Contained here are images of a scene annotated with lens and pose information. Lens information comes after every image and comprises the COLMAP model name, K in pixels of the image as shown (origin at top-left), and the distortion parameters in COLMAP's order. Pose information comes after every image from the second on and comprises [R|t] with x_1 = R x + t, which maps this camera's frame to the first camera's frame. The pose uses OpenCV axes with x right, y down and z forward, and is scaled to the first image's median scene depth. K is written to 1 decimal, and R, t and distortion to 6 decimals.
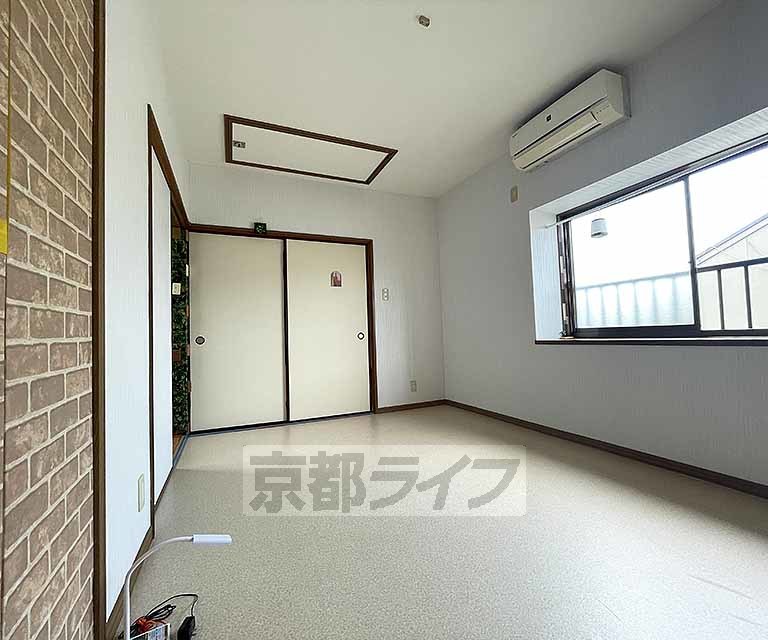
lens RADIAL K [[345.5, 0, 381.5], [0, 345.5, 320.6], [0, 0, 1]] dist [-0.000788, -0.000667]
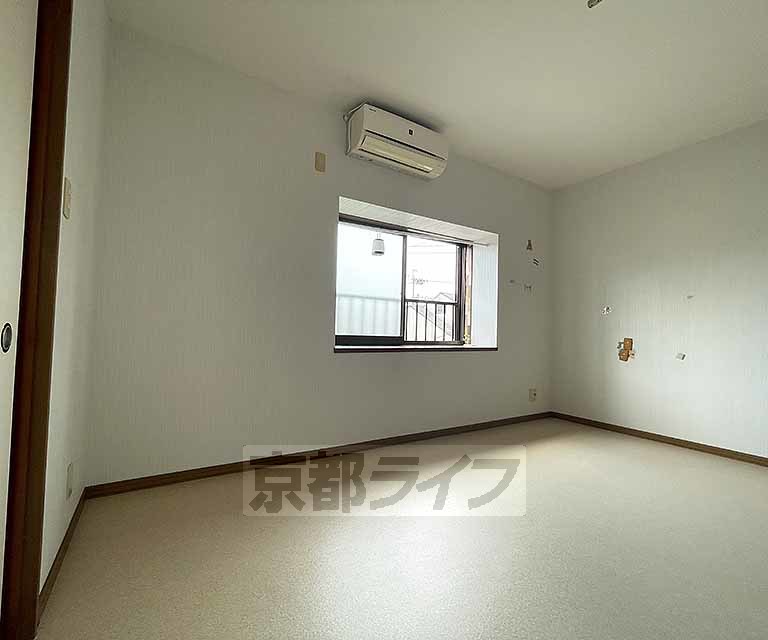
lens RADIAL K [[345.5, 0, 381.7], [0, 345.5, 323.0], [0, 0, 1]] dist [-0.000788, -0.000667]
pose [[-0.118981, 0.060858, 0.991030, -0.508116], [-0.063334, 0.995622, -0.068744, 0.057240], [-0.990874, -0.070945, -0.114606, 1.206164]]
